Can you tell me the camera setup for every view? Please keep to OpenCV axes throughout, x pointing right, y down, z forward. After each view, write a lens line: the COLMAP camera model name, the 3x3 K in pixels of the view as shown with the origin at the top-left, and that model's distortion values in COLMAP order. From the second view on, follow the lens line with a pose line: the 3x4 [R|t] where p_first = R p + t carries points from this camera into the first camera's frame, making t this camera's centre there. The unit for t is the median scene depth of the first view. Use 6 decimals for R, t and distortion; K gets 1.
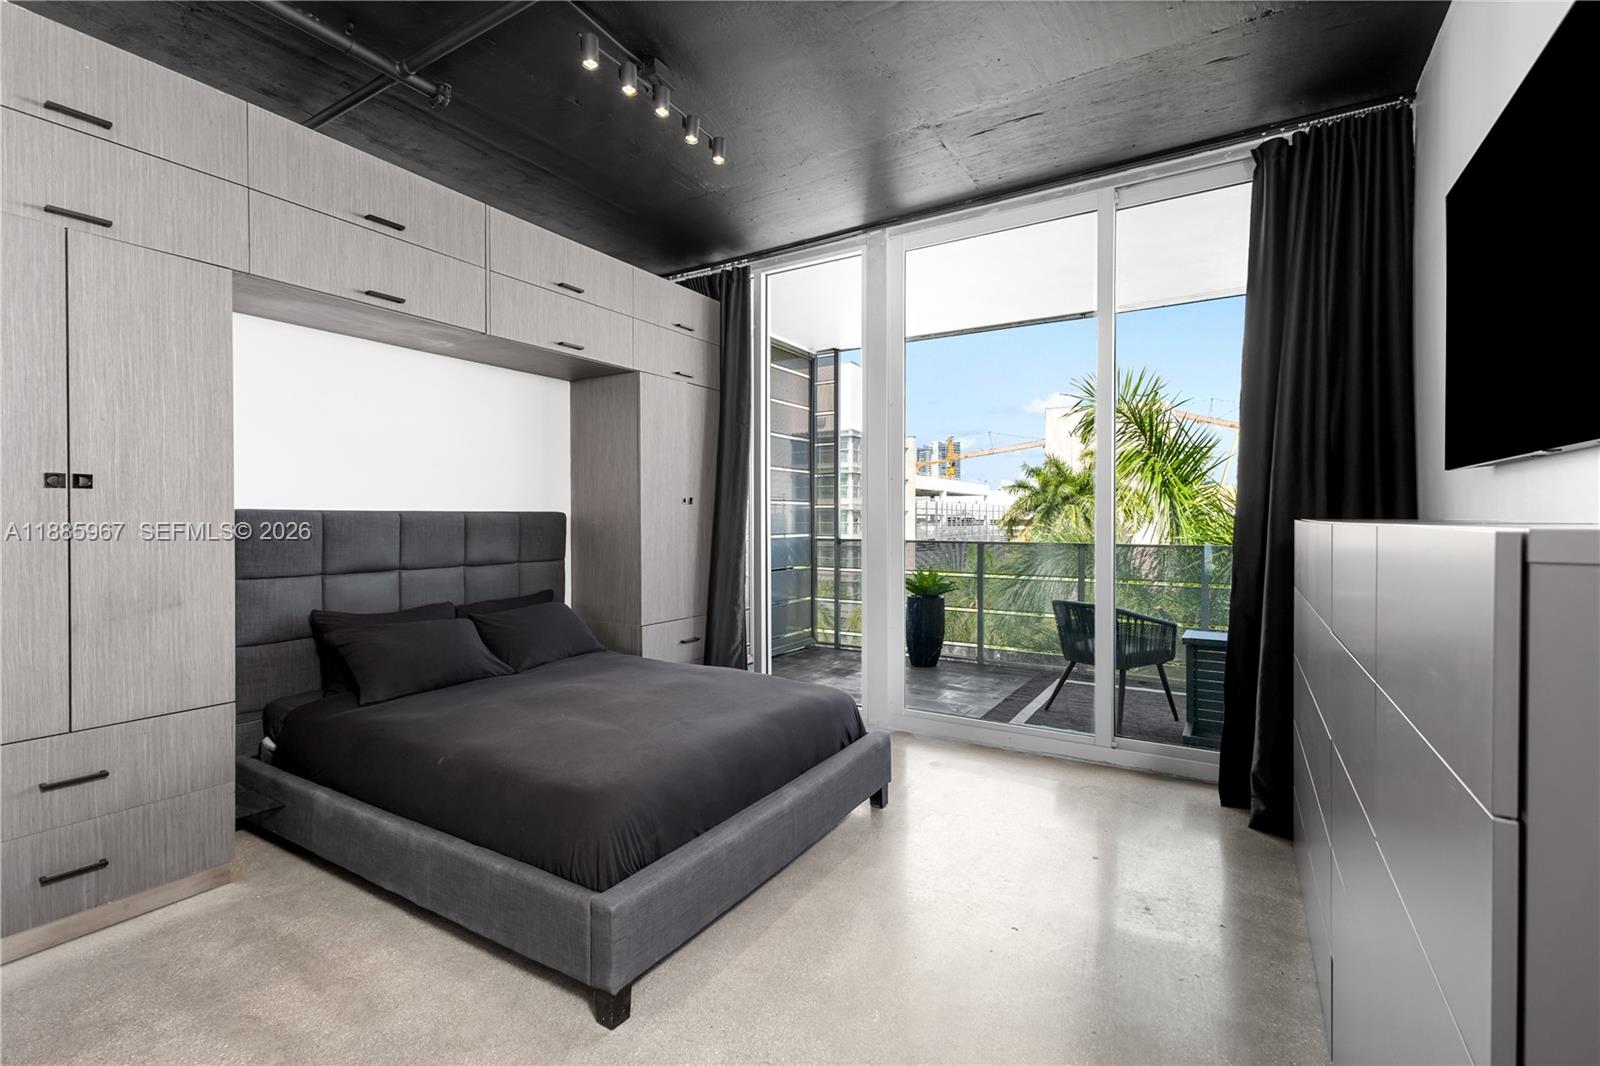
lens RADIAL K [[710.7, 0, 801.0], [0, 710.7, 525.7], [0, 0, 1]] dist [0.029481, -0.000268]
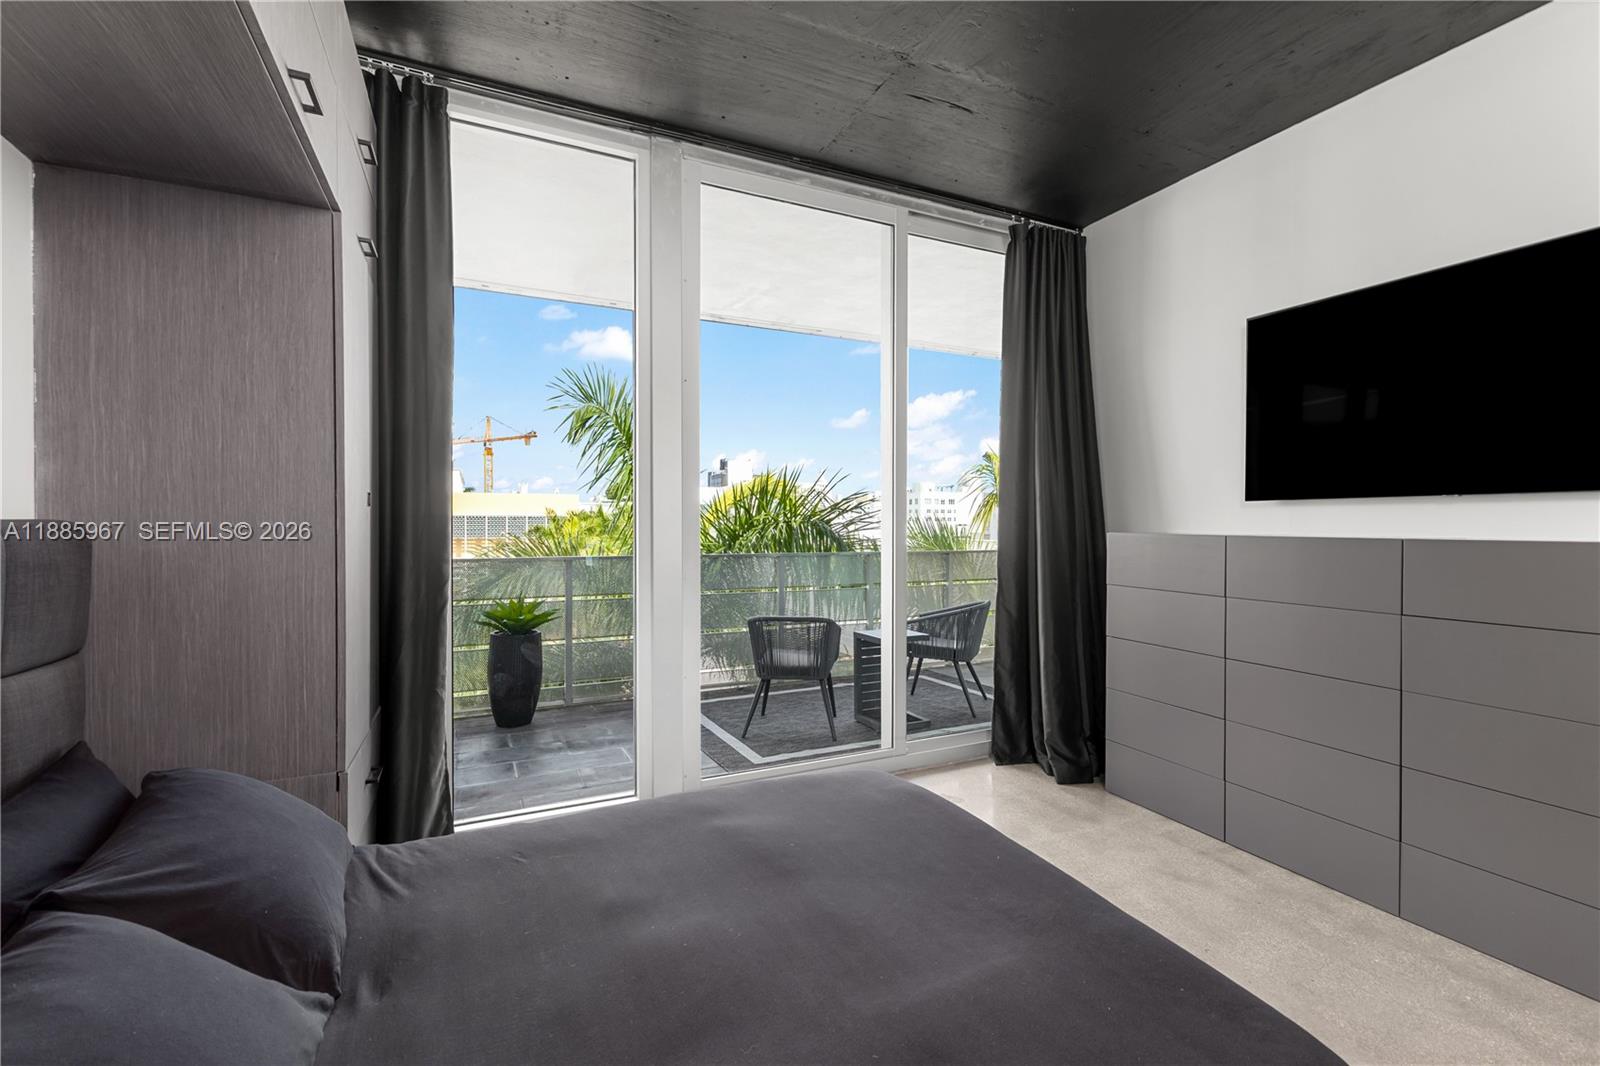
lens RADIAL K [[710.7, 0, 801.0], [0, 710.7, 525.7], [0, 0, 1]] dist [0.029481, -0.000268]
pose [[0.544044, -0.003247, 0.839051, -0.387153], [0.009309, 0.999954, -0.002166, -0.012590], [-0.839005, 0.008989, 0.544049, 0.436097]]
